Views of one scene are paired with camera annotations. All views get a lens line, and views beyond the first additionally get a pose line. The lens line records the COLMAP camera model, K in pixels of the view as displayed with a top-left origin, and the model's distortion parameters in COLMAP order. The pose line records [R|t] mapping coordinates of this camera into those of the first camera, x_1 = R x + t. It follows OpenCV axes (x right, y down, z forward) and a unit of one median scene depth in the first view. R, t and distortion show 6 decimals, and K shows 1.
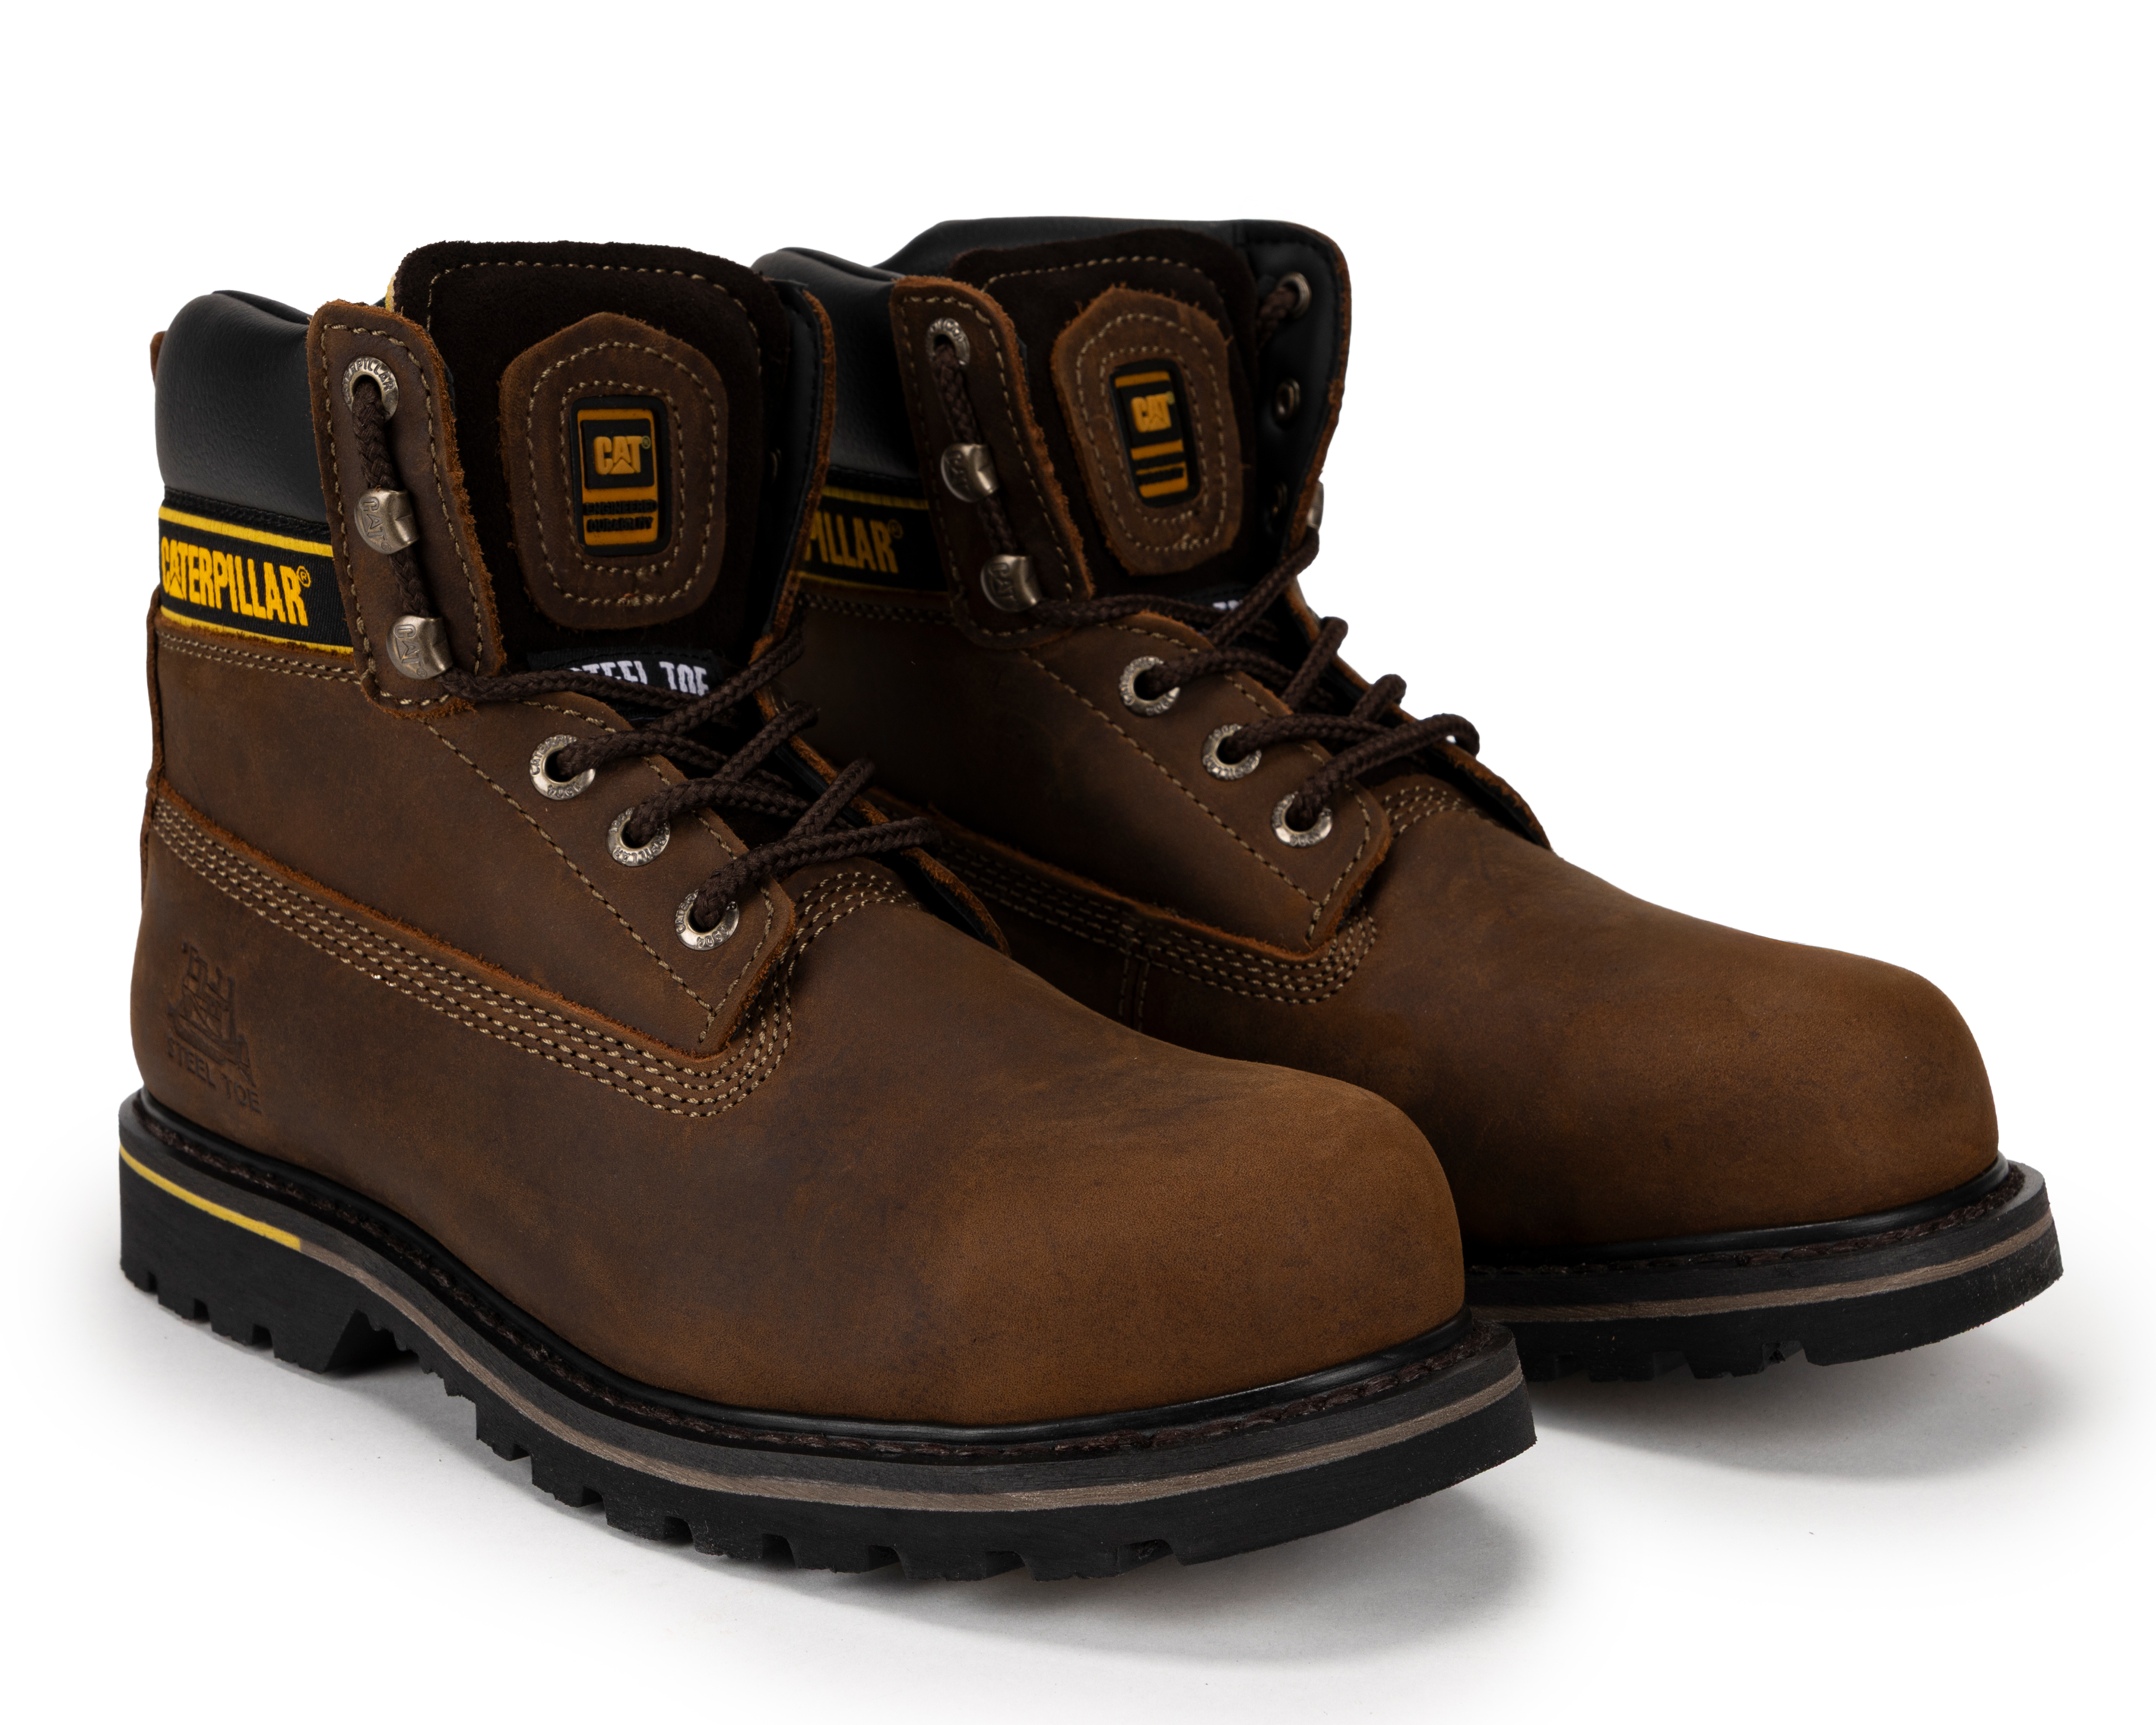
lens RADIAL K [[4315.6, 0, 1078.0], [0, 4315.6, 862.5], [0, 0, 1]] dist [-0.042358, 0.072705]
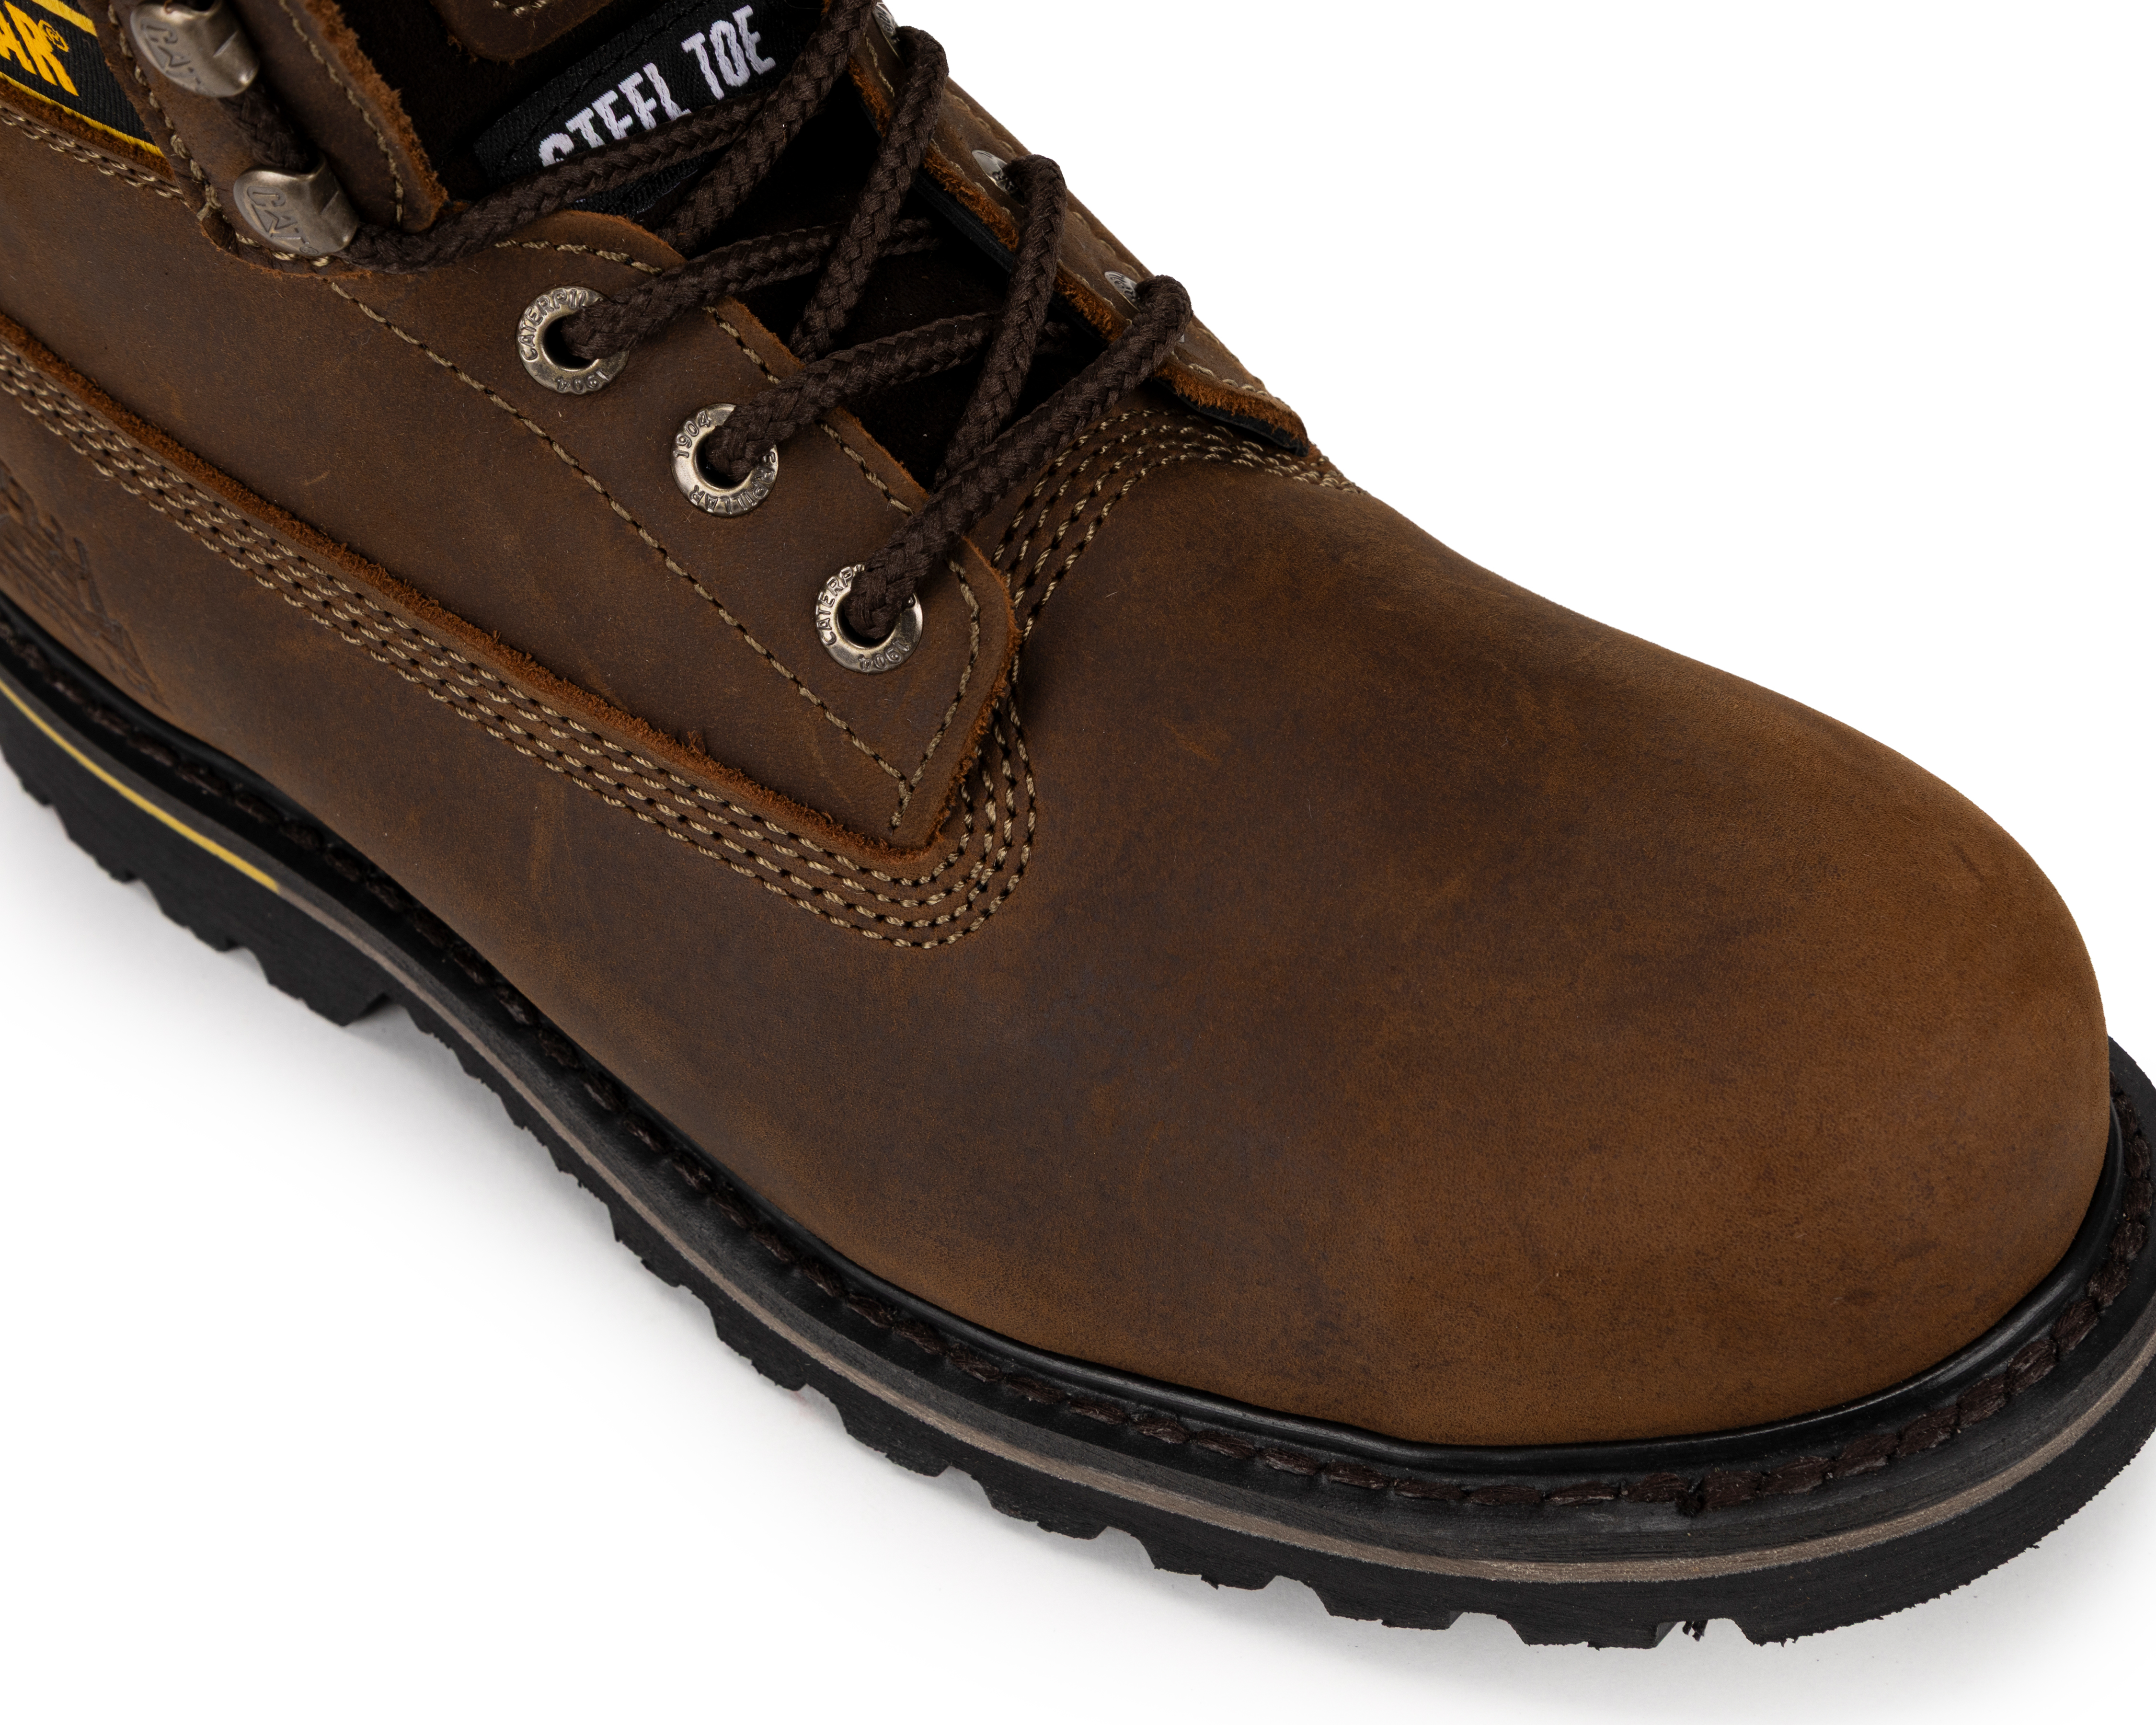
lens RADIAL K [[3941.2, 0, 1177.5], [0, 3941.2, 865.2], [0, 0, 1]] dist [0.004258, -0.253319]
pose [[0.991684, -0.123452, 0.036371, -0.066967], [0.080627, 0.816218, 0.572091, -0.273967], [-0.100313, -0.564401, 0.819383, 0.515798]]
